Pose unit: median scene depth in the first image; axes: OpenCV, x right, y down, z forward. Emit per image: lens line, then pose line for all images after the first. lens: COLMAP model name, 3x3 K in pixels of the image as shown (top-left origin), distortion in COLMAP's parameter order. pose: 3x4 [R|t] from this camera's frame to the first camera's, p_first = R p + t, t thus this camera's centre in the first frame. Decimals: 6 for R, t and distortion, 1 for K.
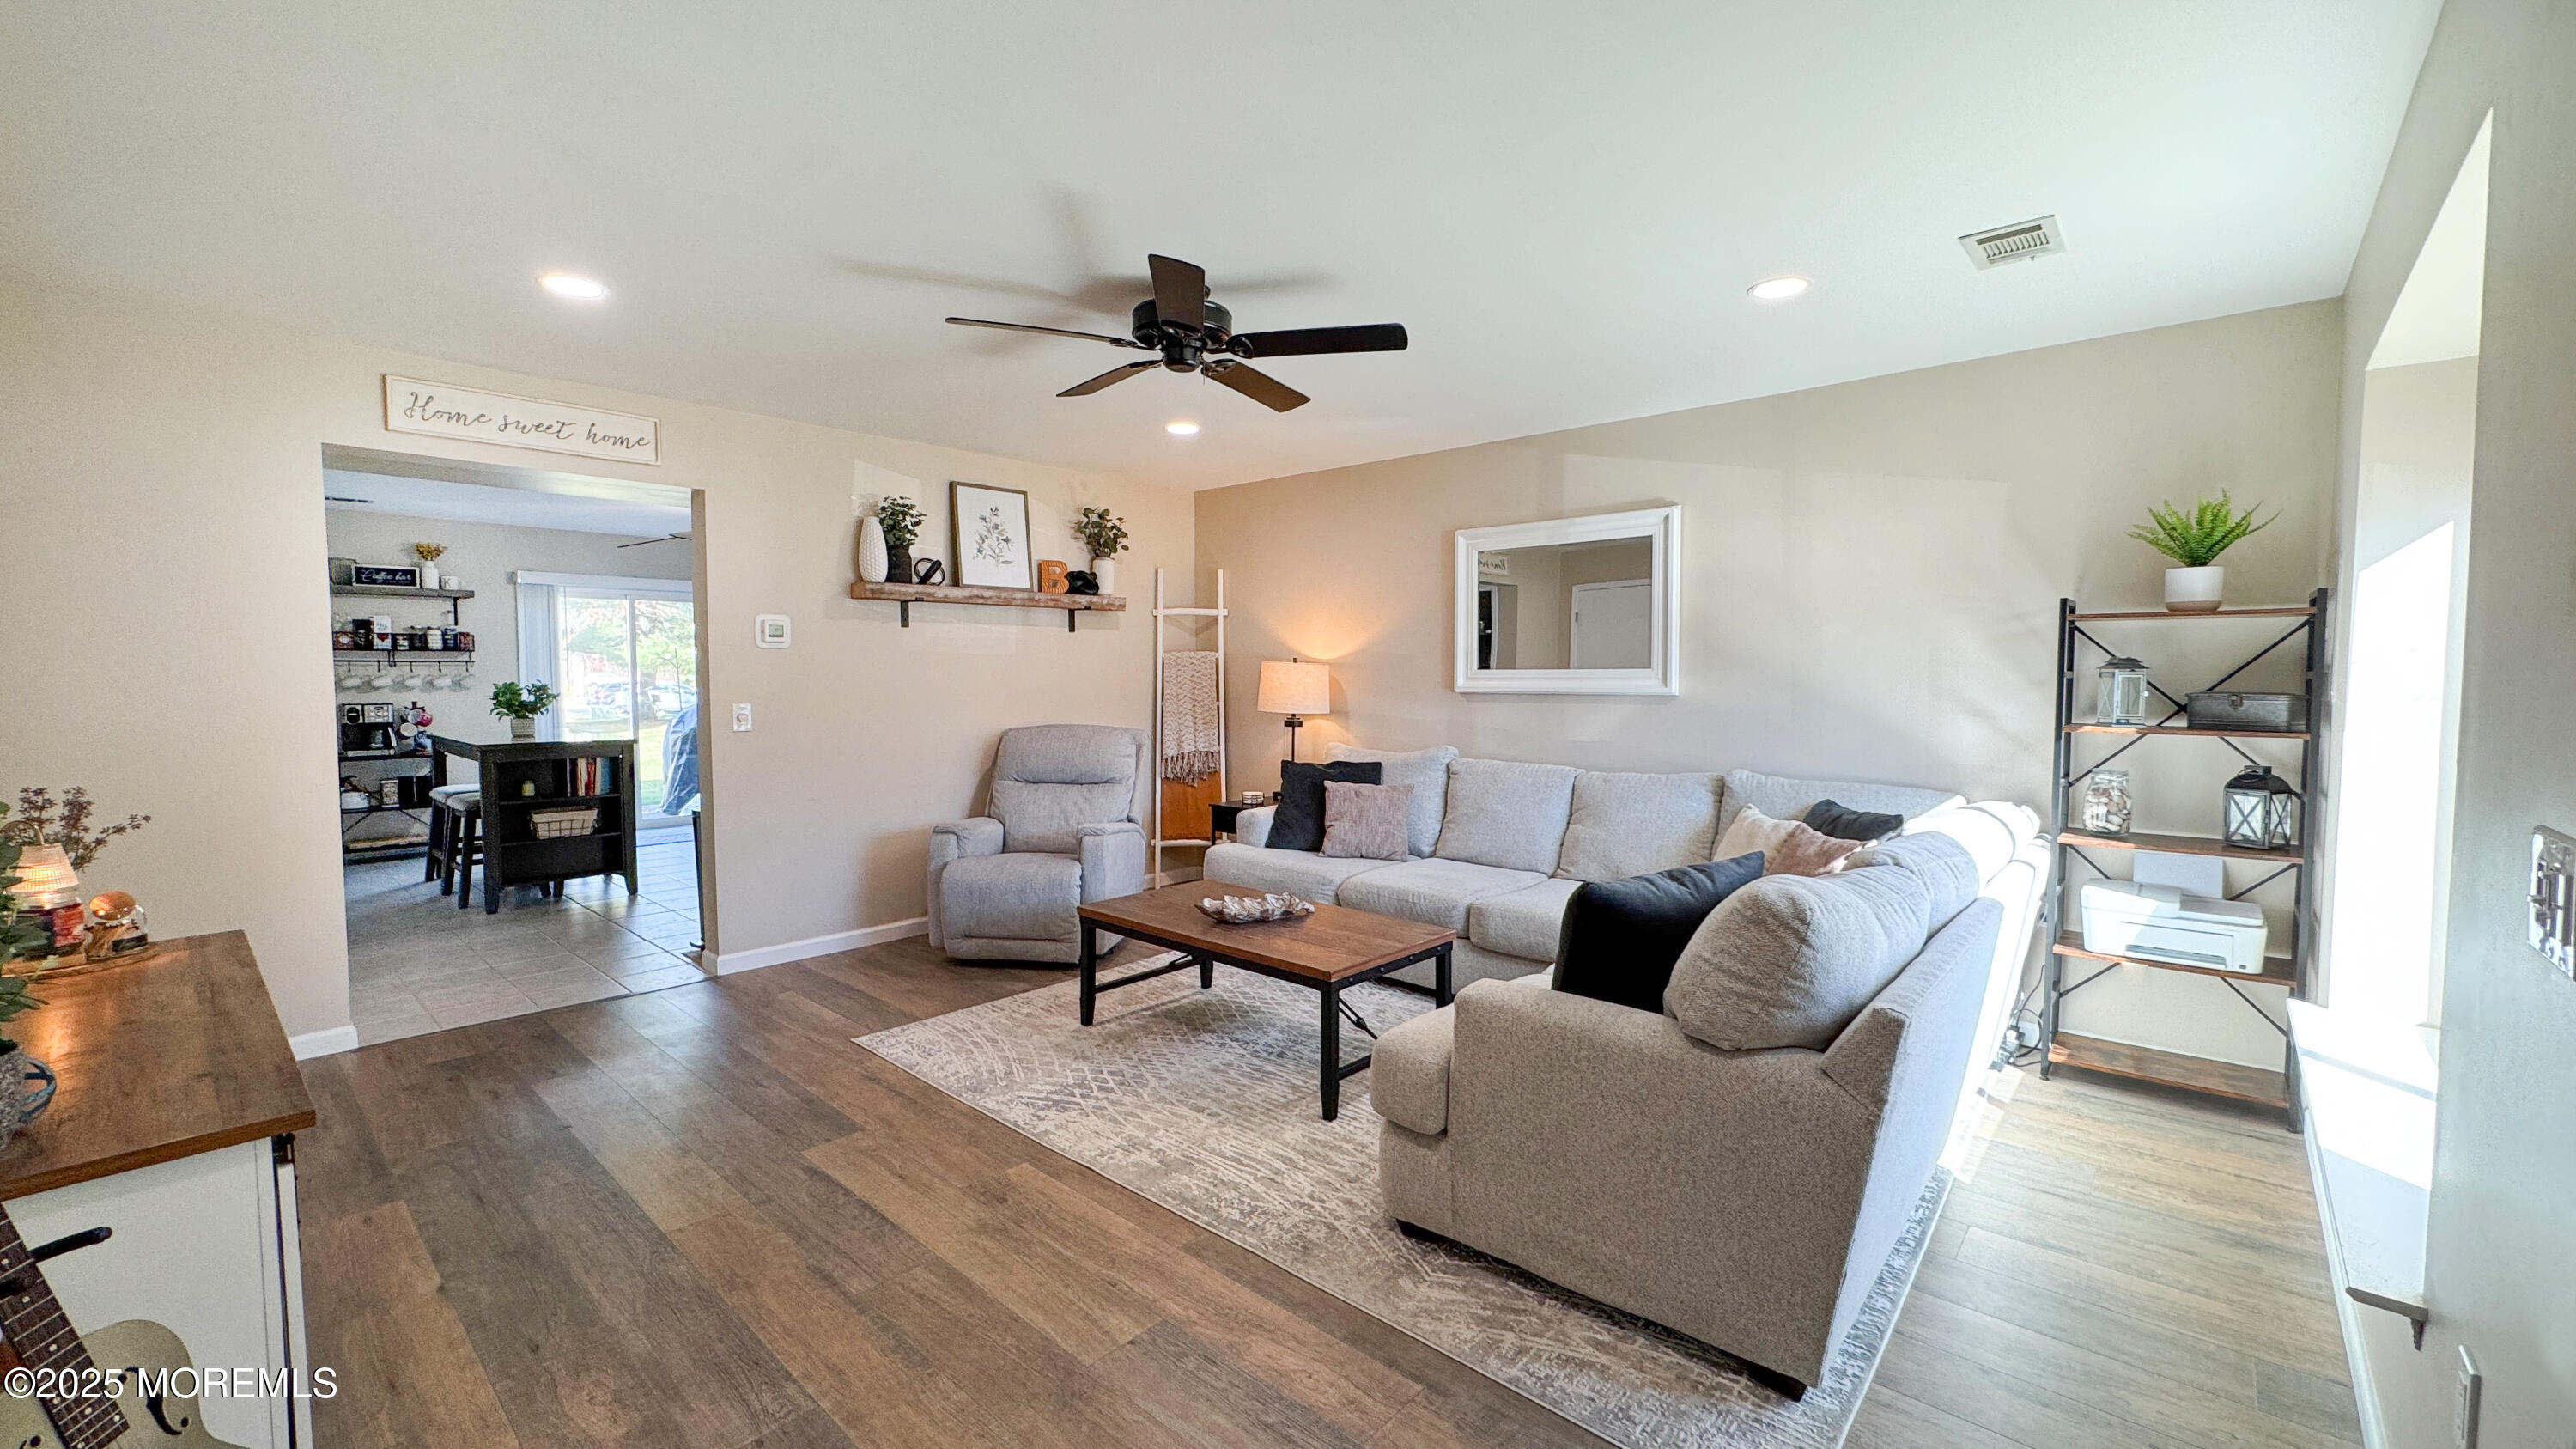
lens RADIAL K [[1026.1, 0, 1288.0], [0, 1026.1, 720.9], [0, 0, 1]] dist [-0.005195, -0.000313]
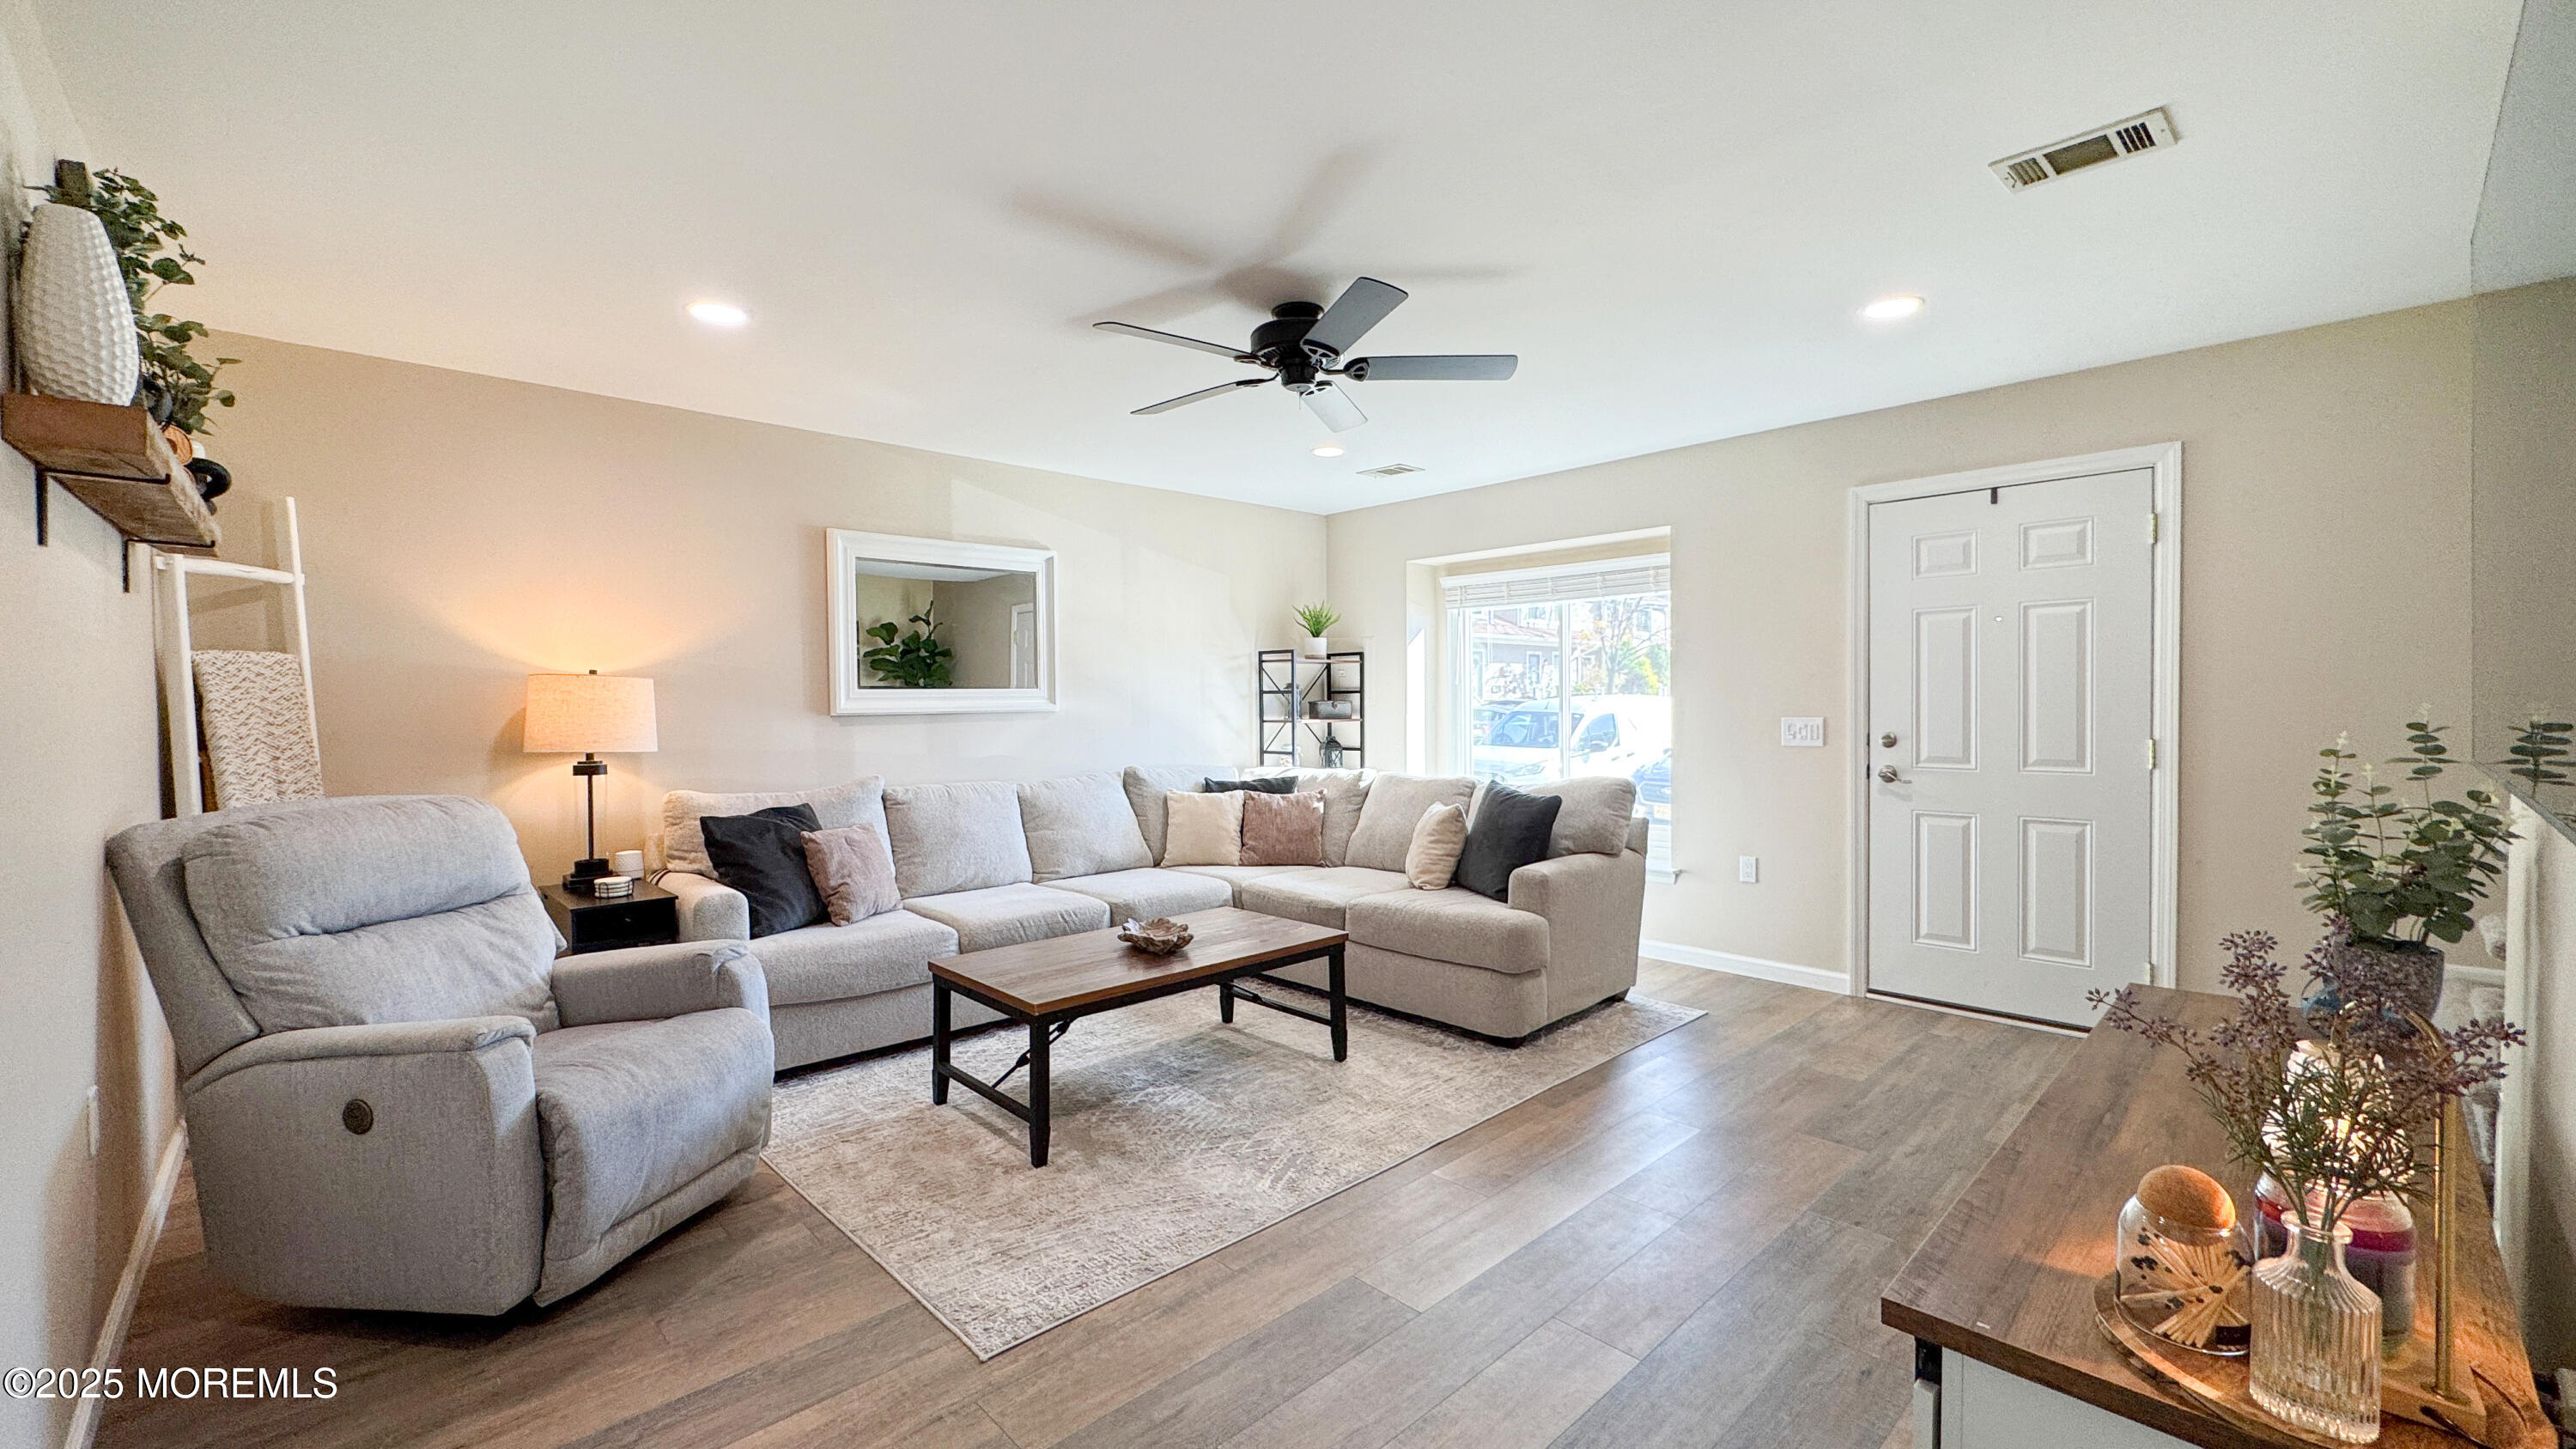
lens RADIAL K [[1026.1, 0, 1297.6], [0, 1026.1, 711.9], [0, 0, 1]] dist [-0.005195, -0.000313]
pose [[0.072527, -0.017639, 0.997210, -0.690847], [0.050242, 0.998639, 0.014010, -0.023177], [-0.996100, 0.049086, 0.073315, 0.564096]]
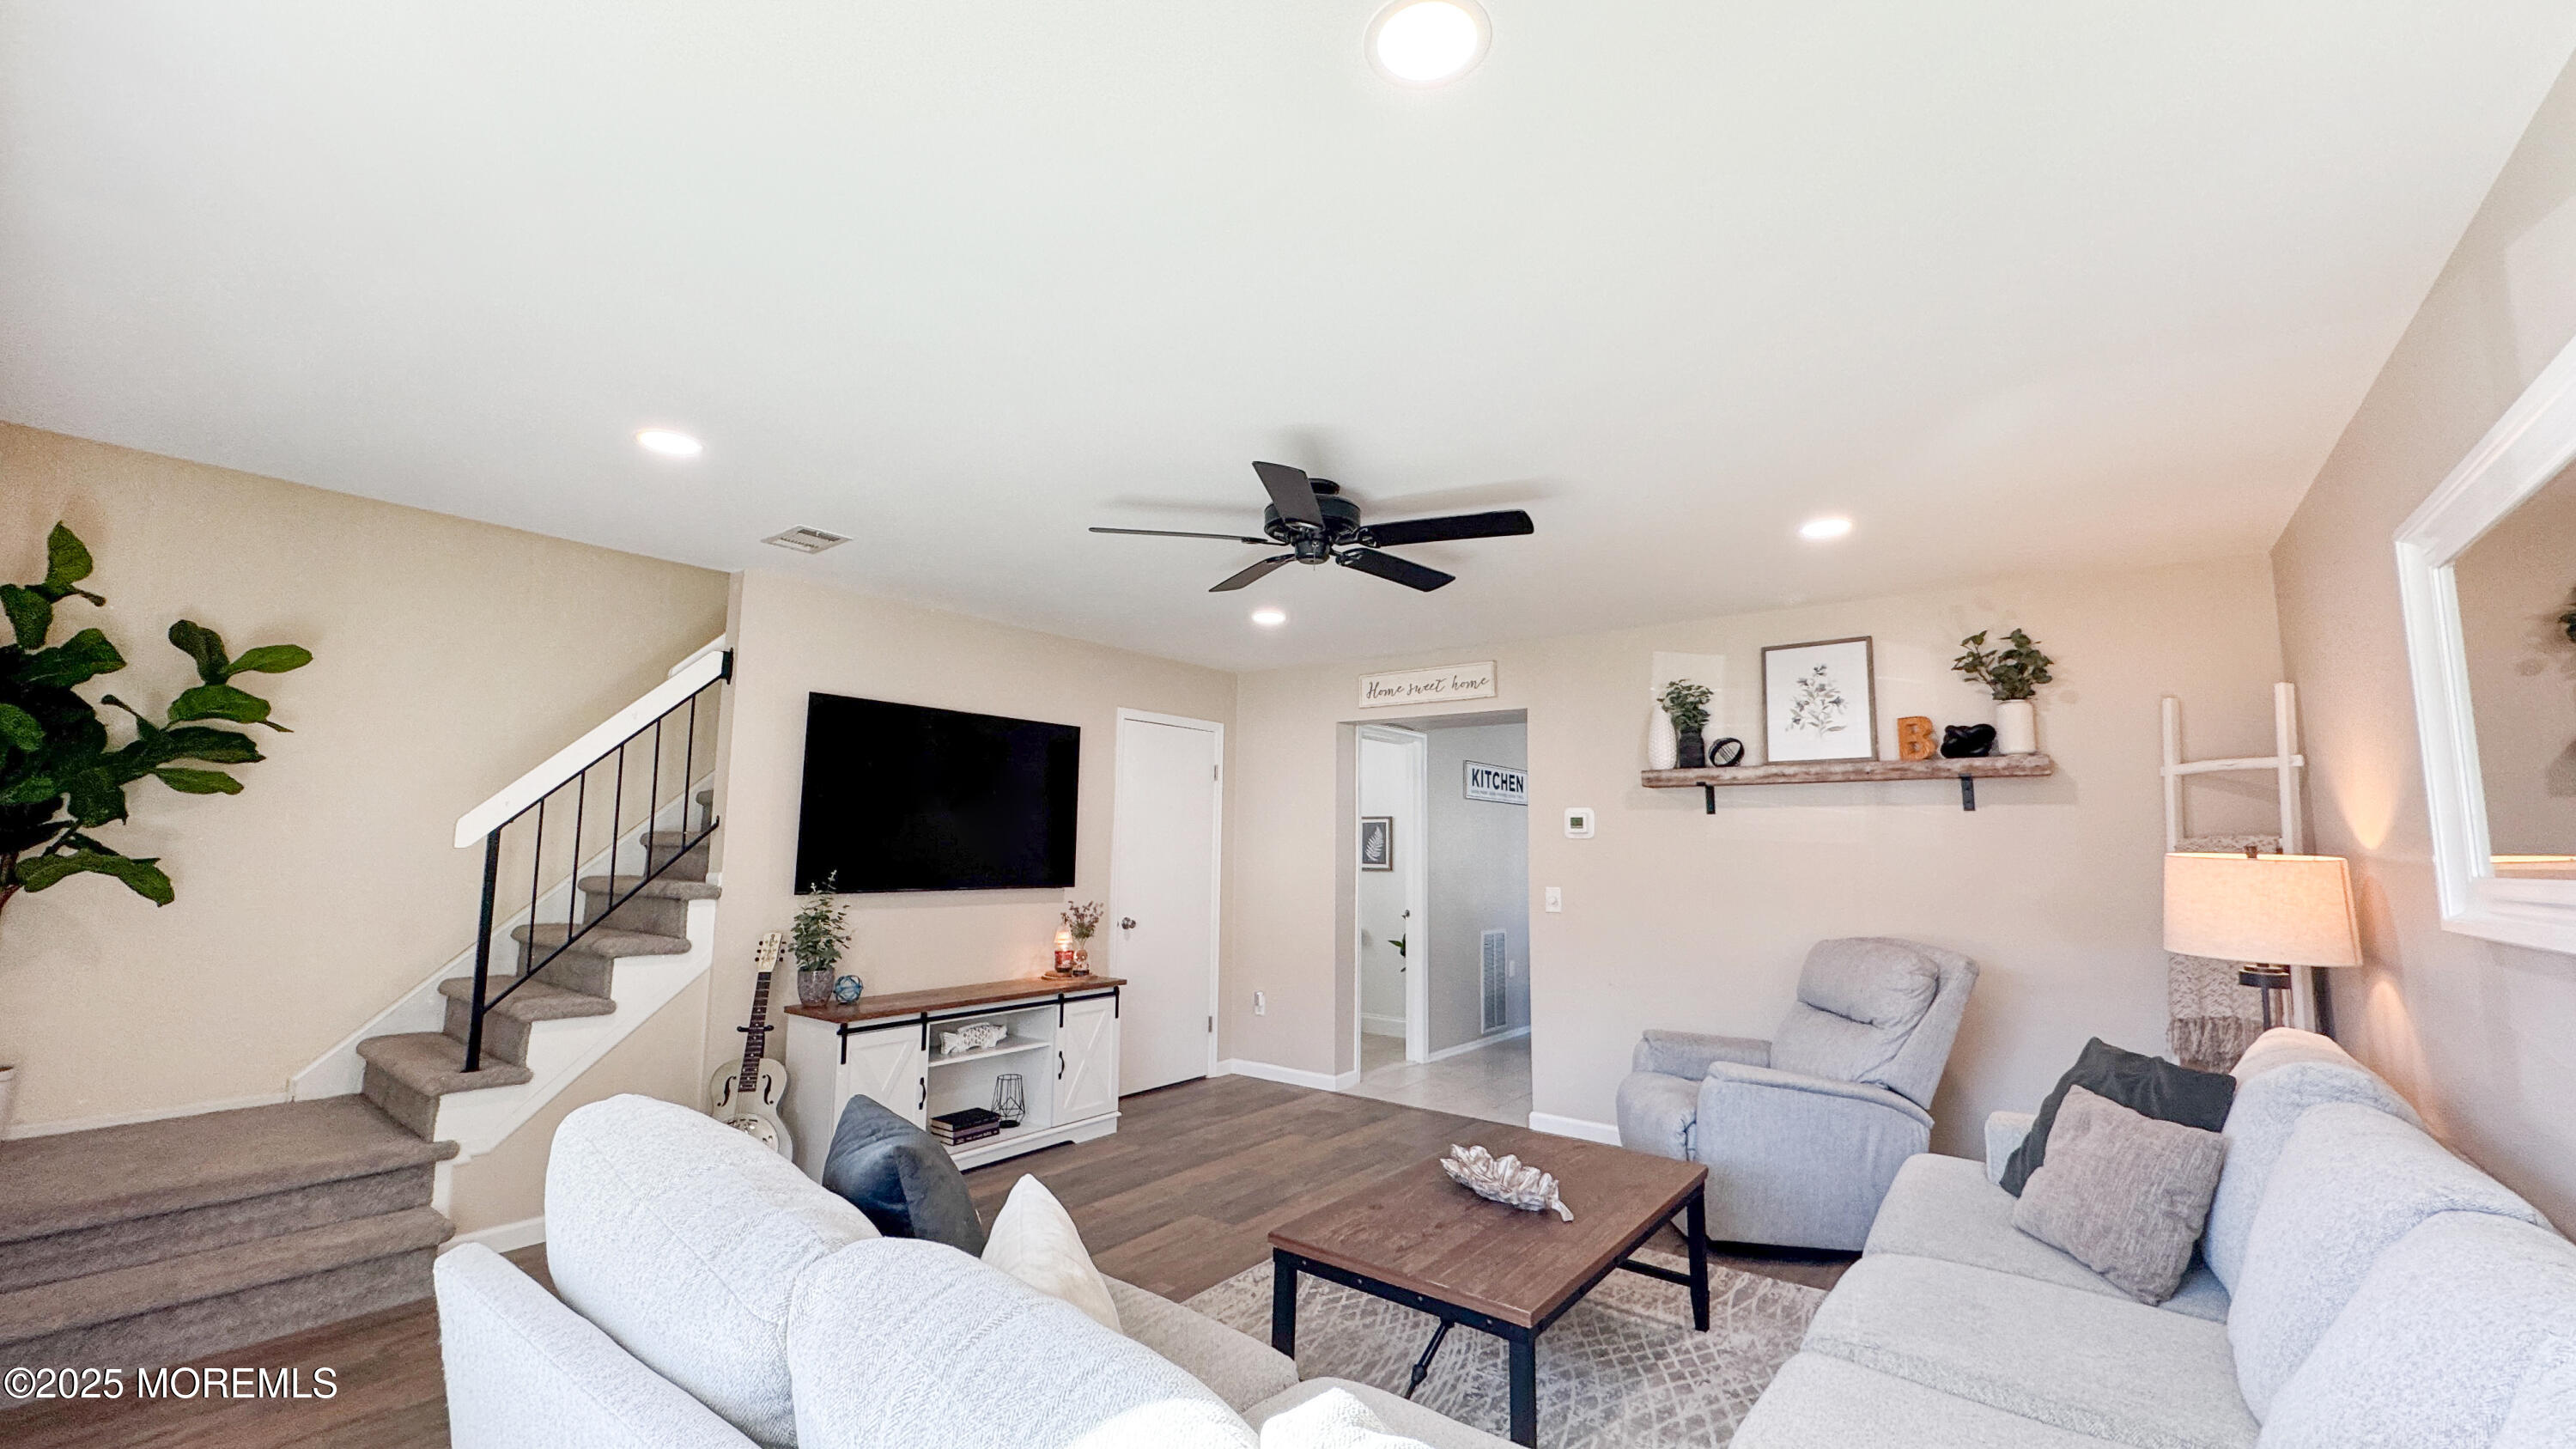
lens RADIAL K [[1026.1, 0, 1280.2], [0, 1026.1, 729.6], [0, 0, 1]] dist [-0.005195, -0.000313]
pose [[0.073141, -0.114664, -0.990708, 0.532944], [-0.061820, 0.990937, -0.119254, -0.033016], [0.995404, 0.069968, 0.065390, 0.551348]]
